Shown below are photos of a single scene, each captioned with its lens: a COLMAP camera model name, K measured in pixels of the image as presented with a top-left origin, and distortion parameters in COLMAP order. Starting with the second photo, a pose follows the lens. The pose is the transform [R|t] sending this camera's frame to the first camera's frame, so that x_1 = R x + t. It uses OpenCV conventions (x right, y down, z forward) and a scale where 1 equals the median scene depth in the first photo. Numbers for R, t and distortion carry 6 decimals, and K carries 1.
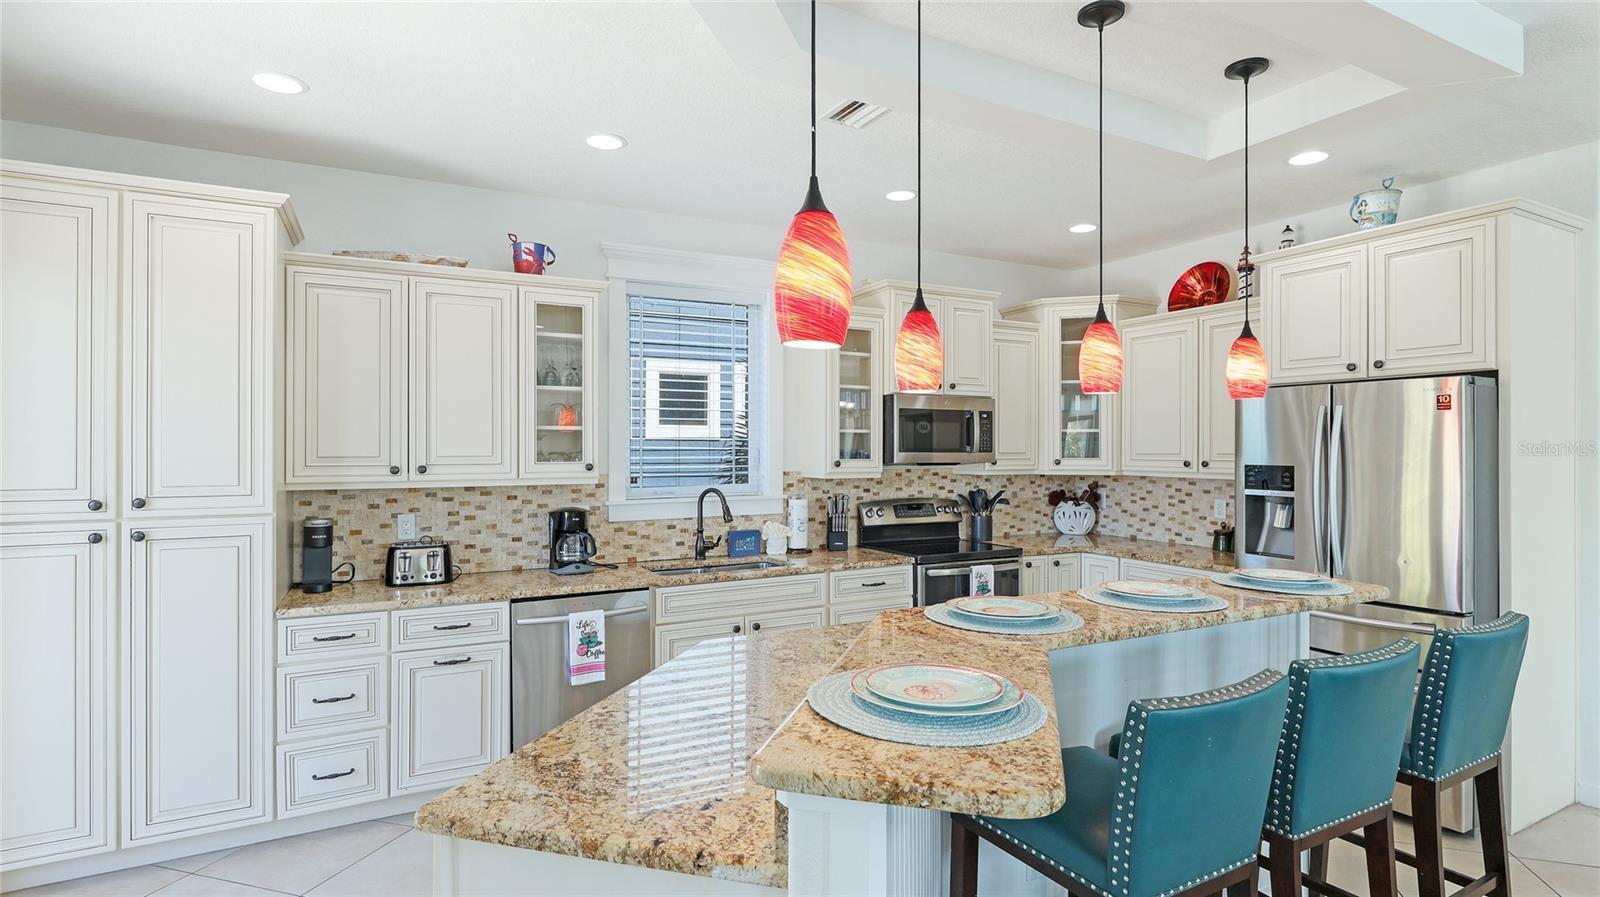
lens RADIAL K [[782.1, 0, 791.7], [0, 782.1, 448.8], [0, 0, 1]] dist [-0.000341, -0.000227]
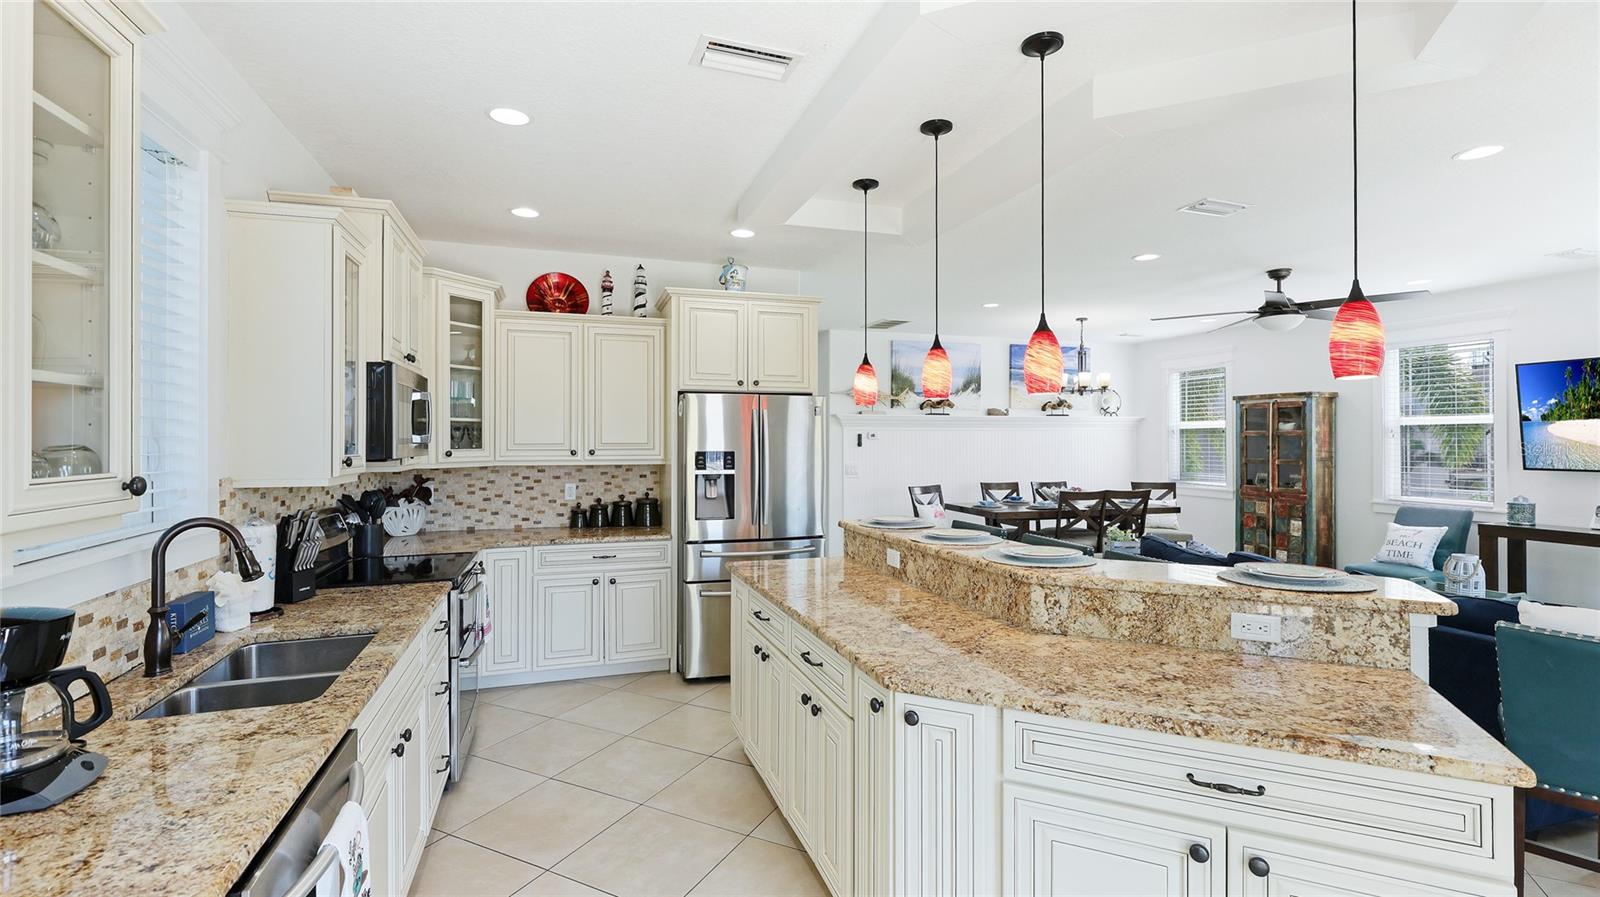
lens RADIAL K [[725.8, 0, 799.7], [0, 725.8, 439.8], [0, 0, 1]] dist [0.001611, 0.000036]
pose [[0.161721, -0.000342, 0.986836, -0.540138], [-0.000219, 1.000000, 0.000382, 0.000713], [-0.986837, -0.000278, 0.161721, 0.605624]]
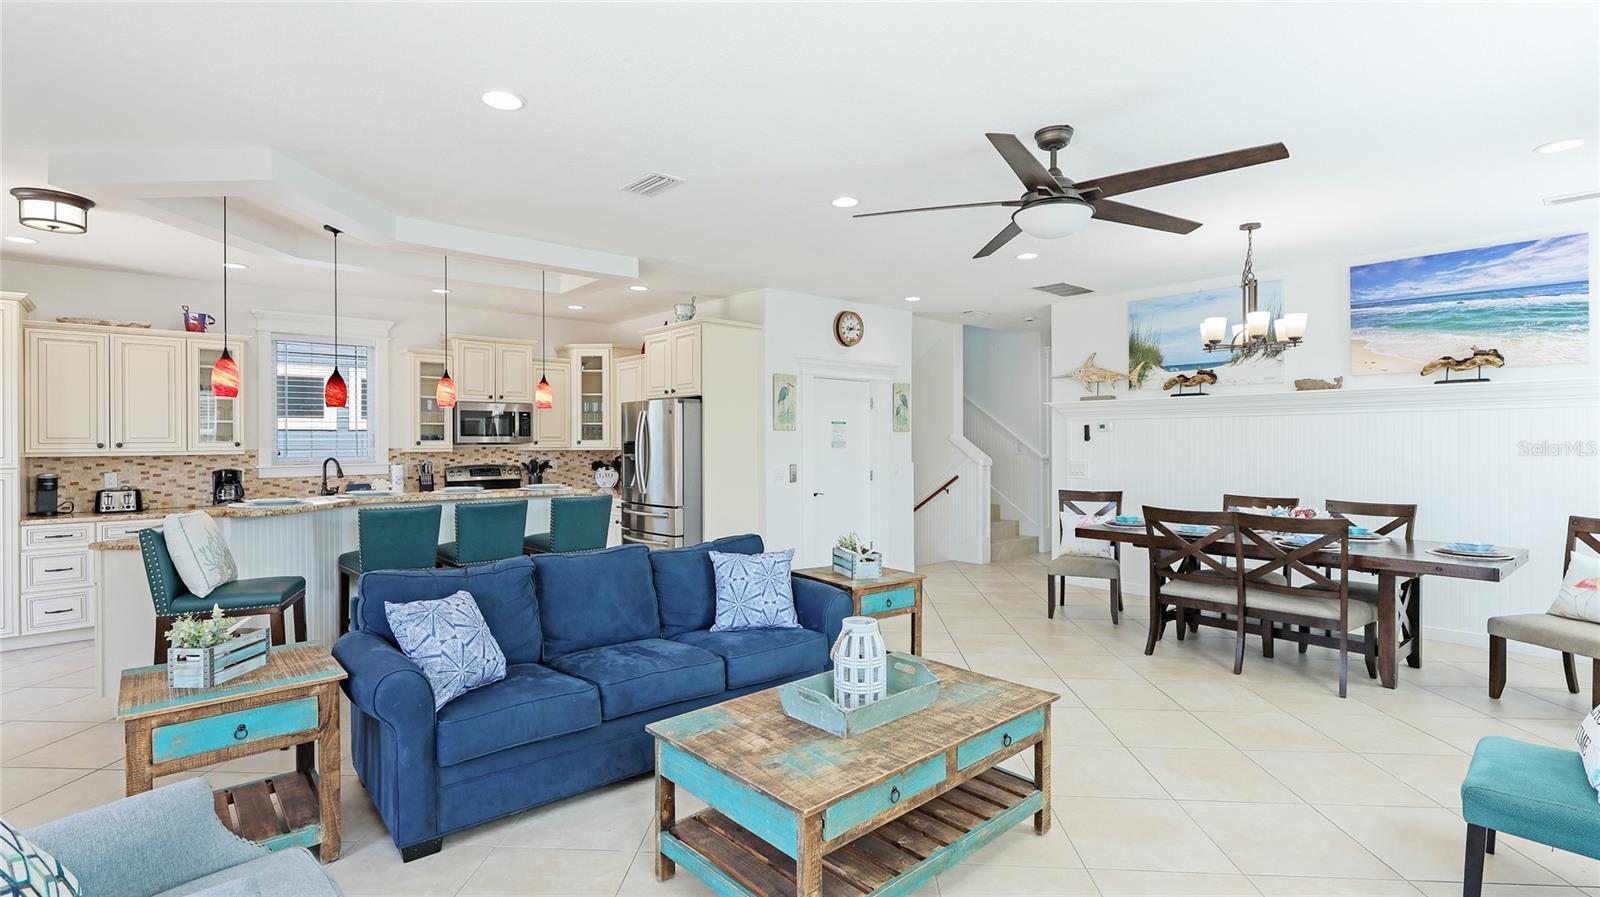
lens RADIAL K [[747.5, 0, 780.8], [0, 747.5, 443.1], [0, 0, 1]] dist [0.001951, 0.000363]
pose [[0.972710, -0.004393, 0.231984, 0.503970], [0.003786, 0.999988, 0.003062, 0.019526], [-0.231995, -0.002100, 0.972715, -0.846337]]
